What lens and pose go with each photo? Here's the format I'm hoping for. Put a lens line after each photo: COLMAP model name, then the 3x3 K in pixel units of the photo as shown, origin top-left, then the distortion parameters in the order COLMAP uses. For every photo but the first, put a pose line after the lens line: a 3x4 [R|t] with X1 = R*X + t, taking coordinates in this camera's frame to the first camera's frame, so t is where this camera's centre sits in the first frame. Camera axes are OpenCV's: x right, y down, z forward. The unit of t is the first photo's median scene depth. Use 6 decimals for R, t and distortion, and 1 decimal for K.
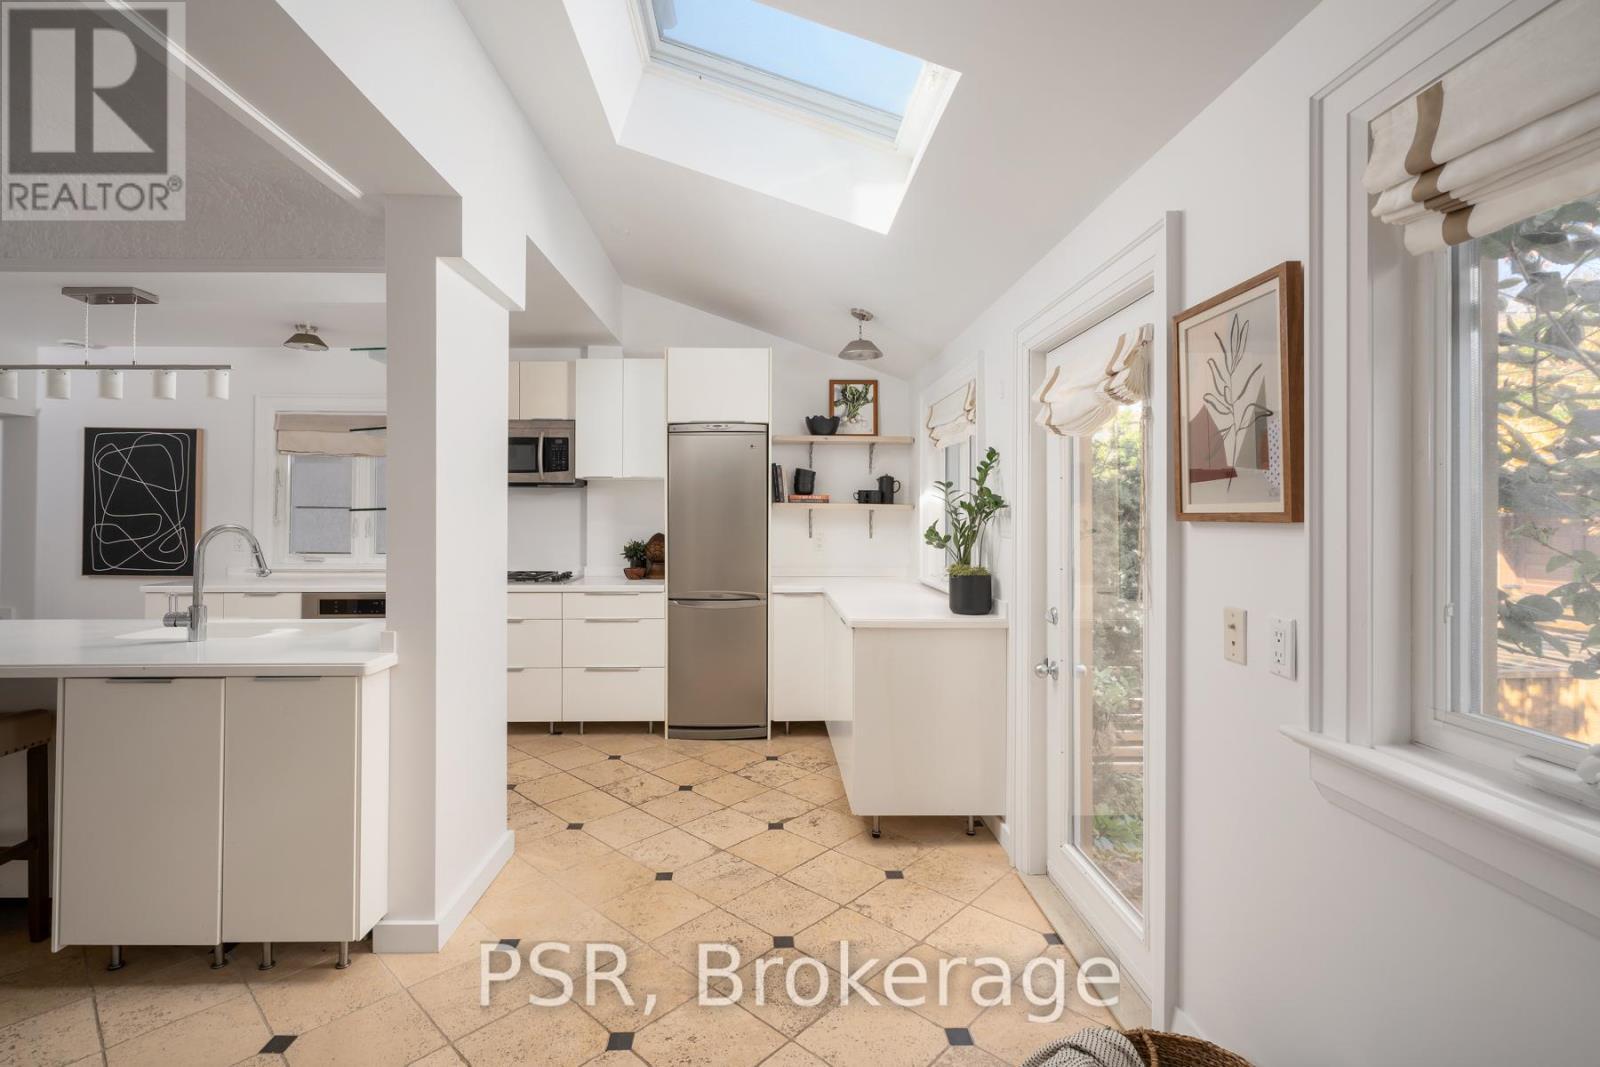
lens RADIAL K [[722.4, 0, 820.1], [0, 722.4, 510.2], [0, 0, 1]] dist [-0.004423, 0.000041]
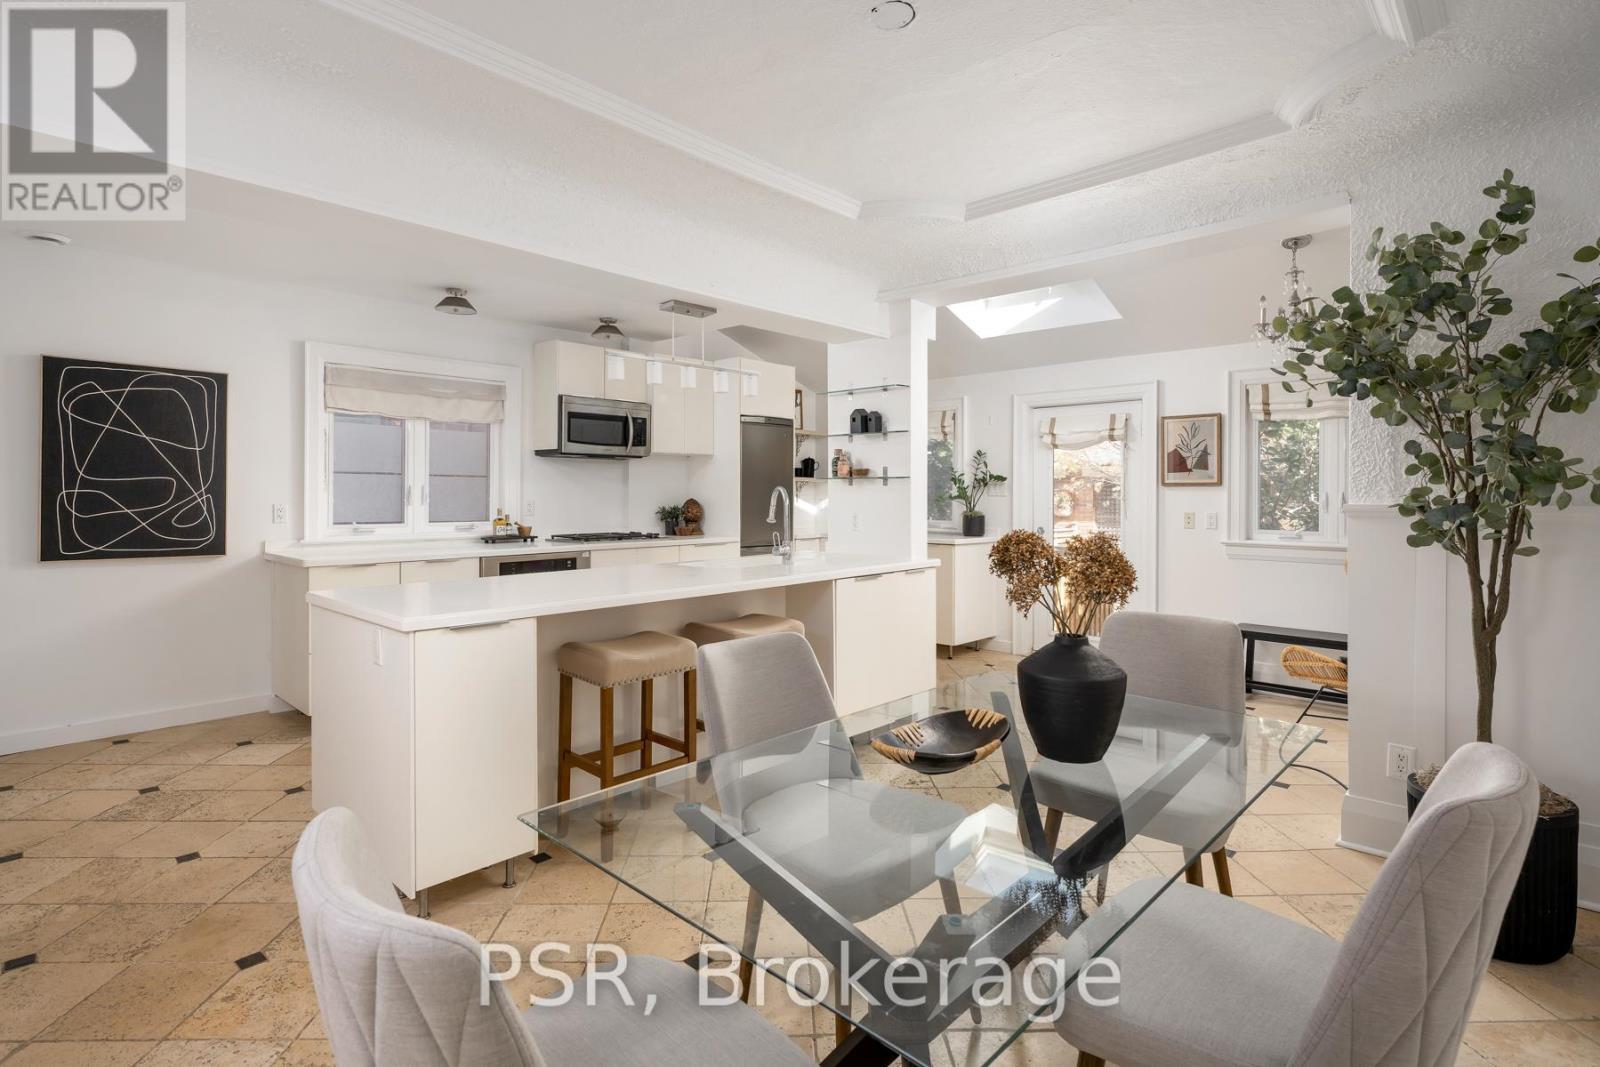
lens RADIAL K [[722.4, 0, 809.3], [0, 722.4, 496.8], [0, 0, 1]] dist [-0.004423, 0.000041]
pose [[0.716526, -0.005276, 0.697540, -0.982696], [-0.006265, 0.999882, 0.013999, 0.010730], [-0.697532, -0.014401, 0.716409, -0.047852]]
